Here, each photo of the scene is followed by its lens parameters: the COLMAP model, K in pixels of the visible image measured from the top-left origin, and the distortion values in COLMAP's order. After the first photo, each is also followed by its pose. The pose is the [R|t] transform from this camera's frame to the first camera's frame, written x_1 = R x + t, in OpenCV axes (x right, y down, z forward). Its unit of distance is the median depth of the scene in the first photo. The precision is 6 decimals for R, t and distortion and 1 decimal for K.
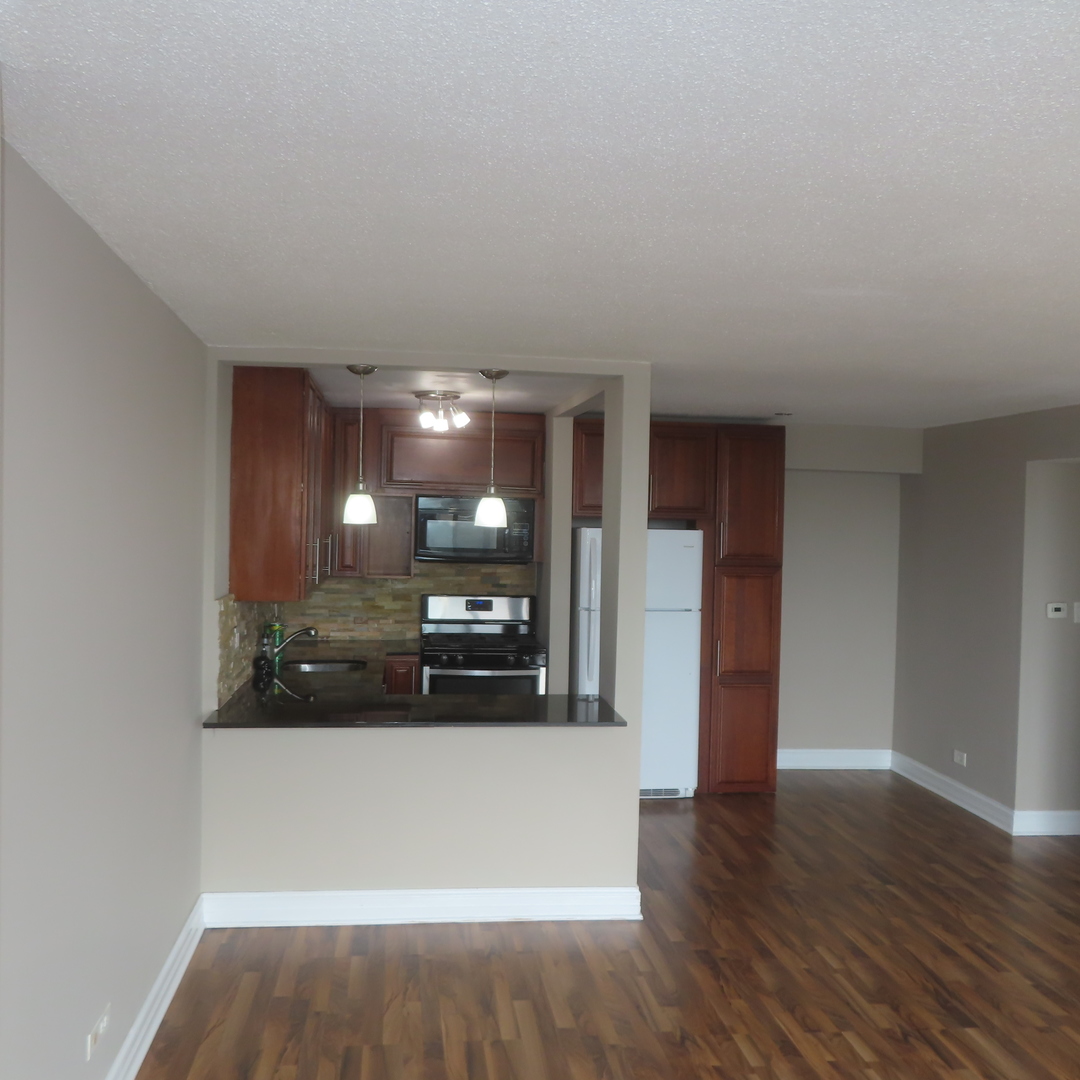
lens RADIAL K [[1036.1, 0, 529.1], [0, 1036.1, 536.1], [0, 0, 1]] dist [0.019694, 0.000000]
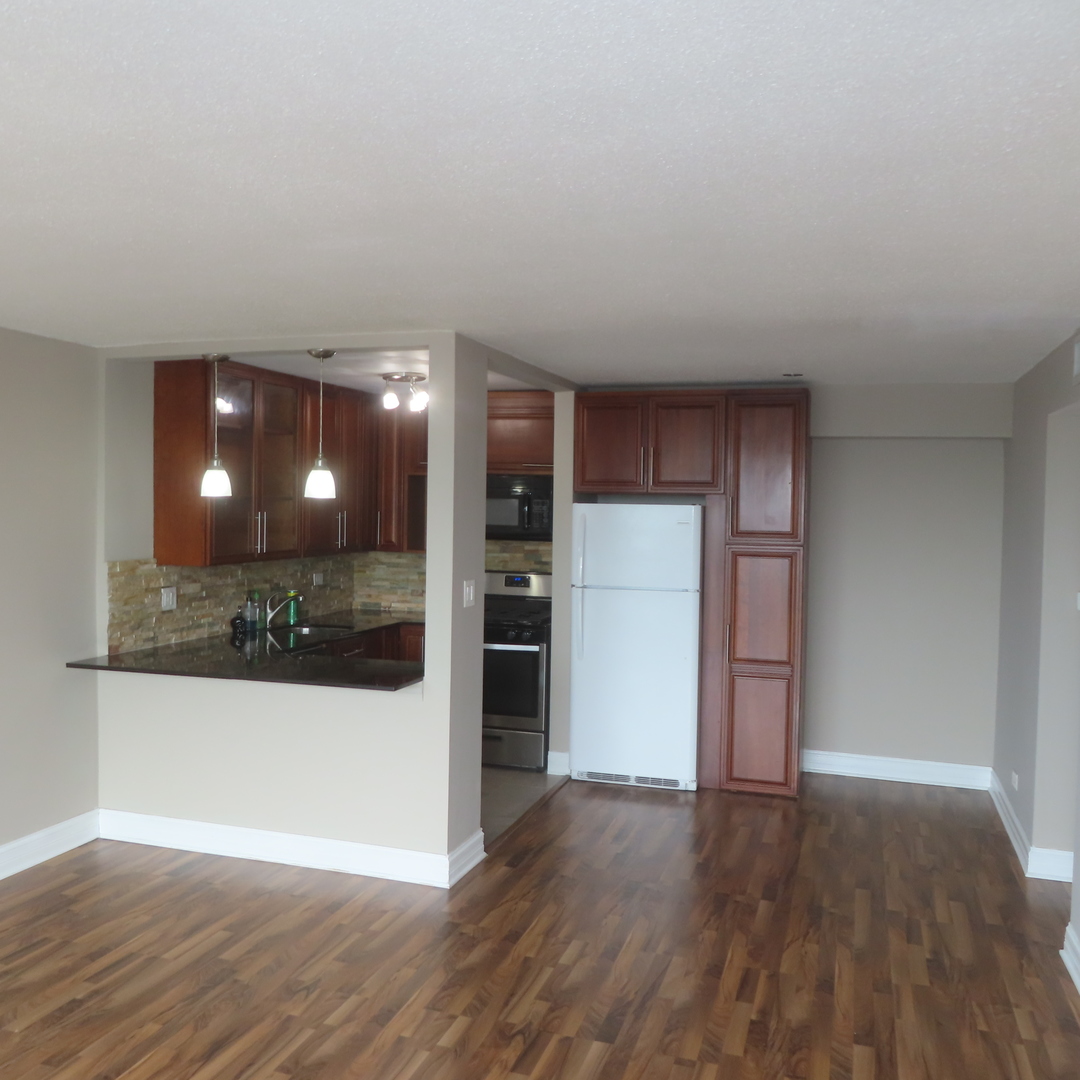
lens RADIAL K [[1036.1, 0, 529.6], [0, 1036.1, 544.4], [0, 0, 1]] dist [0.019694, 0.000000]
pose [[0.904357, 0.009929, -0.426660, 0.581052], [-0.002992, 0.999852, 0.016925, 0.019133], [0.426765, -0.014030, 0.904254, 0.127309]]
